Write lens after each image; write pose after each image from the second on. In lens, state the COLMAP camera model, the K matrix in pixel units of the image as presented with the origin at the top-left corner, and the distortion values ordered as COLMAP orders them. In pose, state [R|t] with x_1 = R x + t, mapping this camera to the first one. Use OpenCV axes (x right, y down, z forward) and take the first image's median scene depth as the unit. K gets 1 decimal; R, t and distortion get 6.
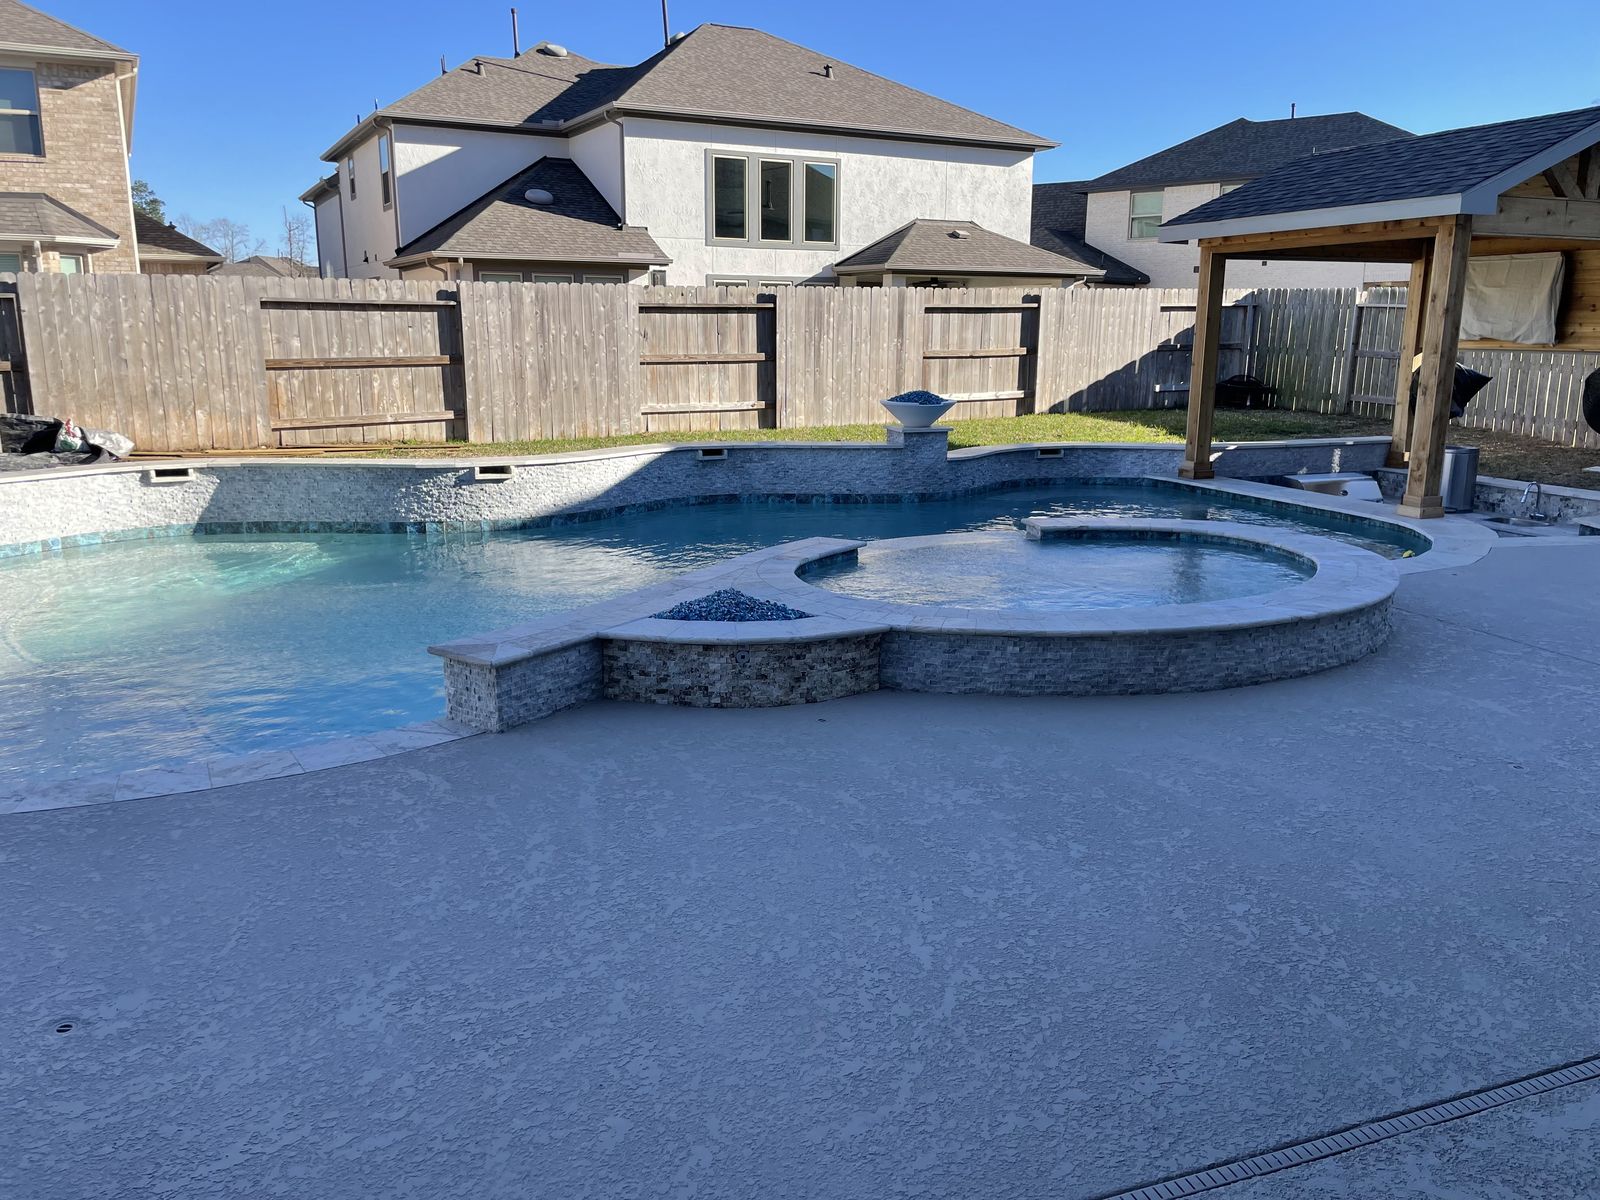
lens RADIAL K [[1208.4, 0, 802.7], [0, 1208.4, 603.1], [0, 0, 1]] dist [0.088920, -0.119849]
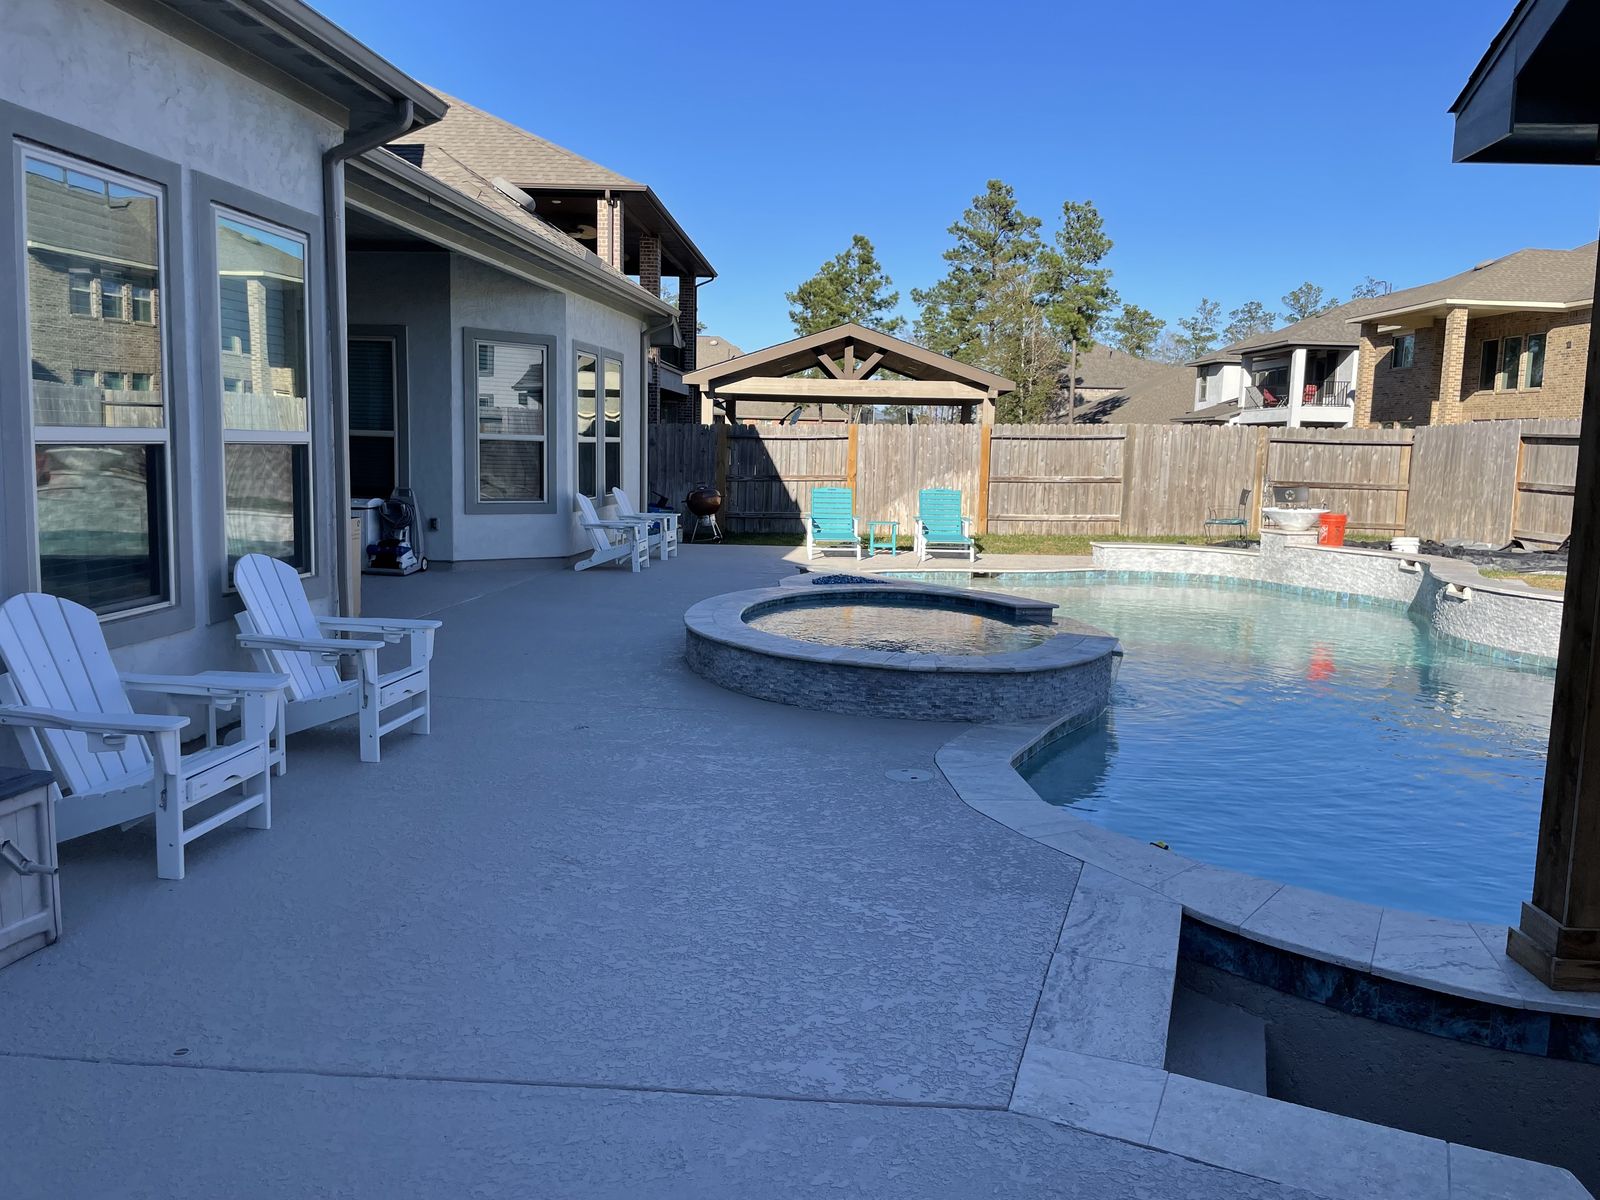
lens RADIAL K [[1208.4, 0, 809.6], [0, 1208.4, 602.8], [0, 0, 1]] dist [0.088920, -0.119849]
pose [[-0.436954, 0.103879, -0.893465, 0.691011], [-0.228227, 0.947999, 0.221835, -0.153104], [0.870048, 0.300845, -0.390524, 0.703090]]
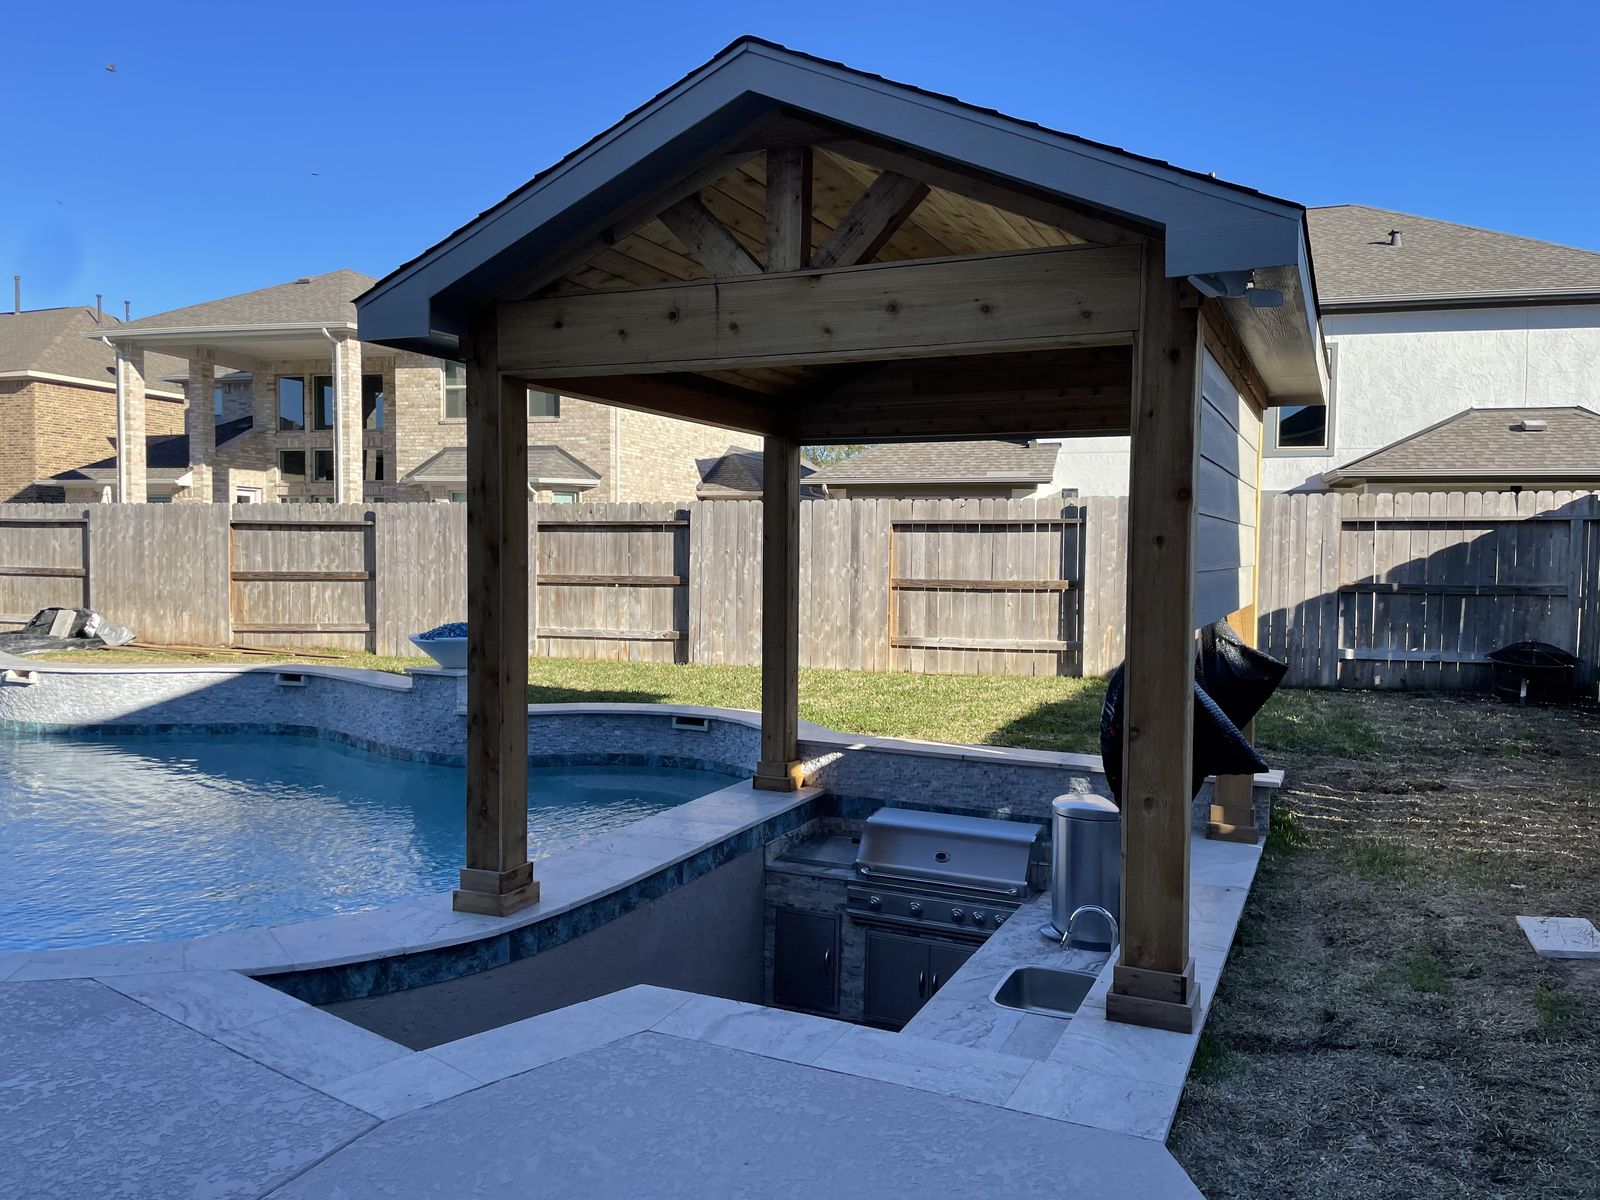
lens RADIAL K [[1208.4, 0, 810.6], [0, 1208.4, 596.4], [0, 0, 1]] dist [0.088920, -0.119849]
pose [[0.704096, 0.033467, -0.709316, 0.732271], [-0.166283, 0.978887, -0.118873, -0.122167], [0.690362, 0.201645, 0.694795, 0.545045]]
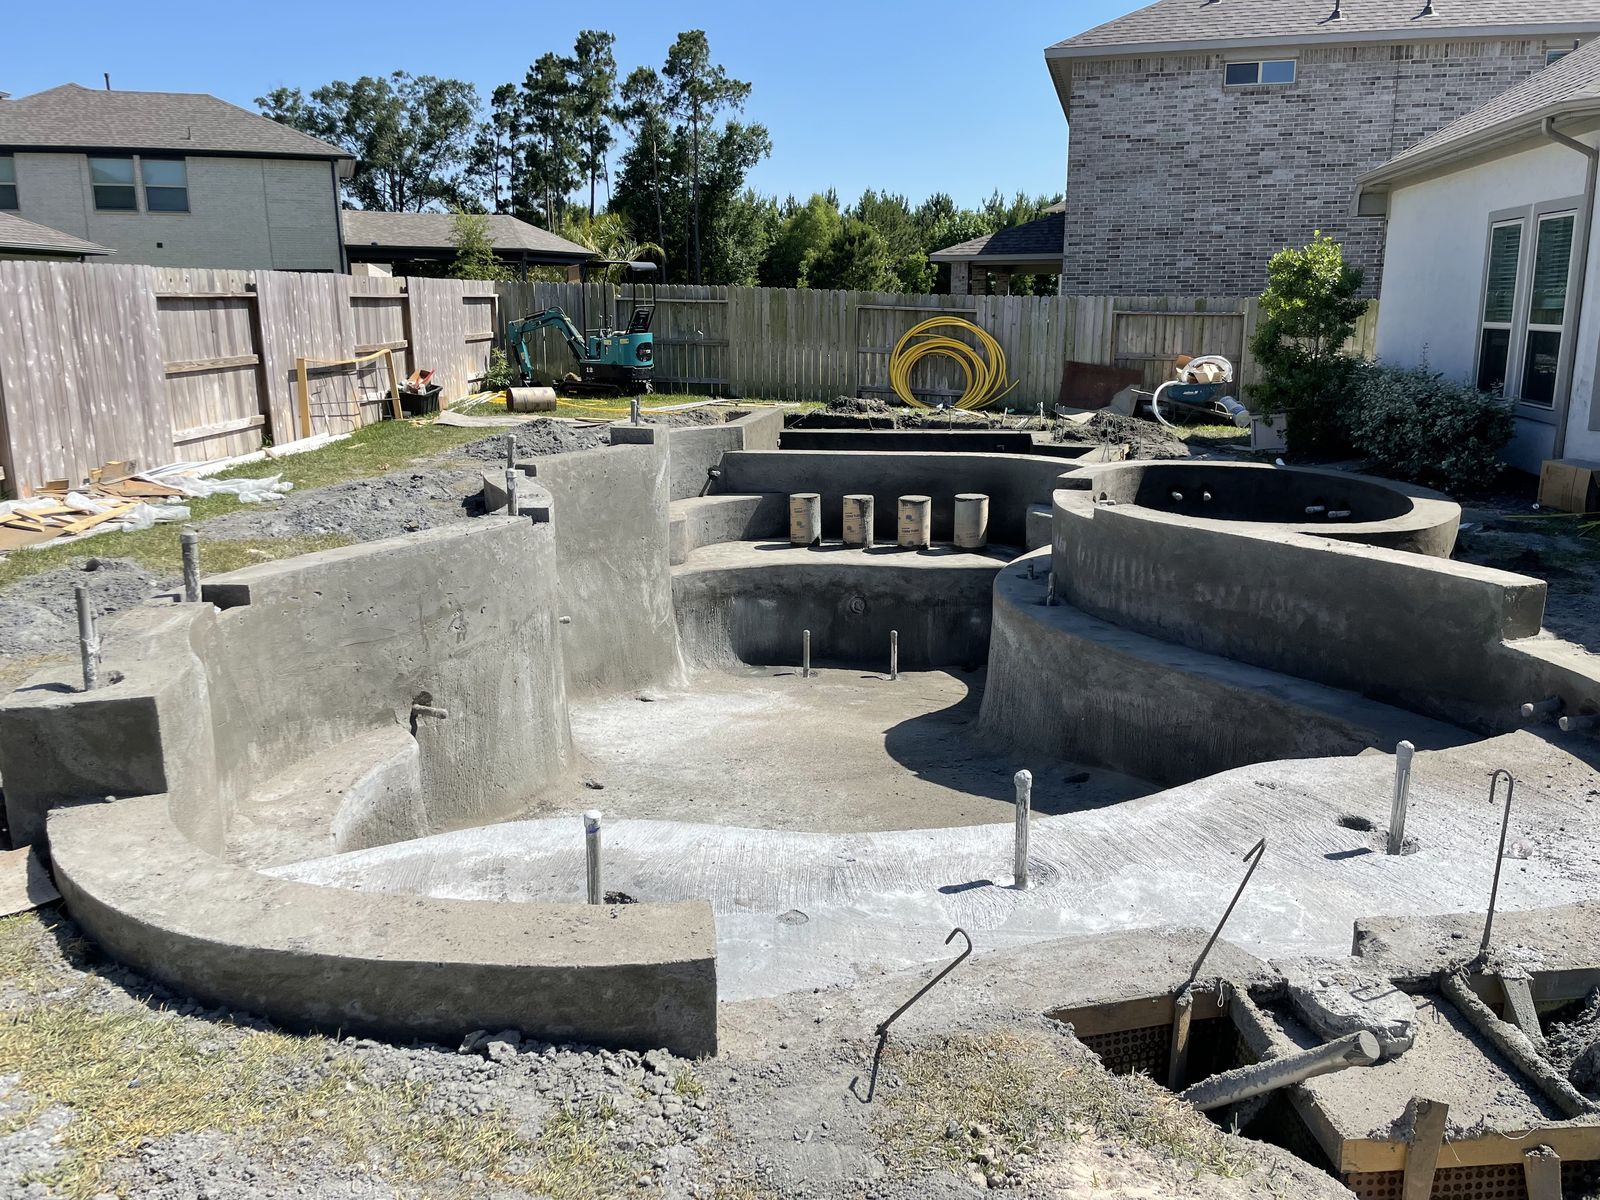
lens RADIAL K [[1208.4, 0, 806.3], [0, 1208.4, 624.4], [0, 0, 1]] dist [0.088920, -0.119849]
pose [[0.511127, -0.224898, 0.829560, -0.629647], [0.200237, 0.969761, 0.139533, -0.080559], [-0.835855, 0.094790, 0.540704, 0.311844]]
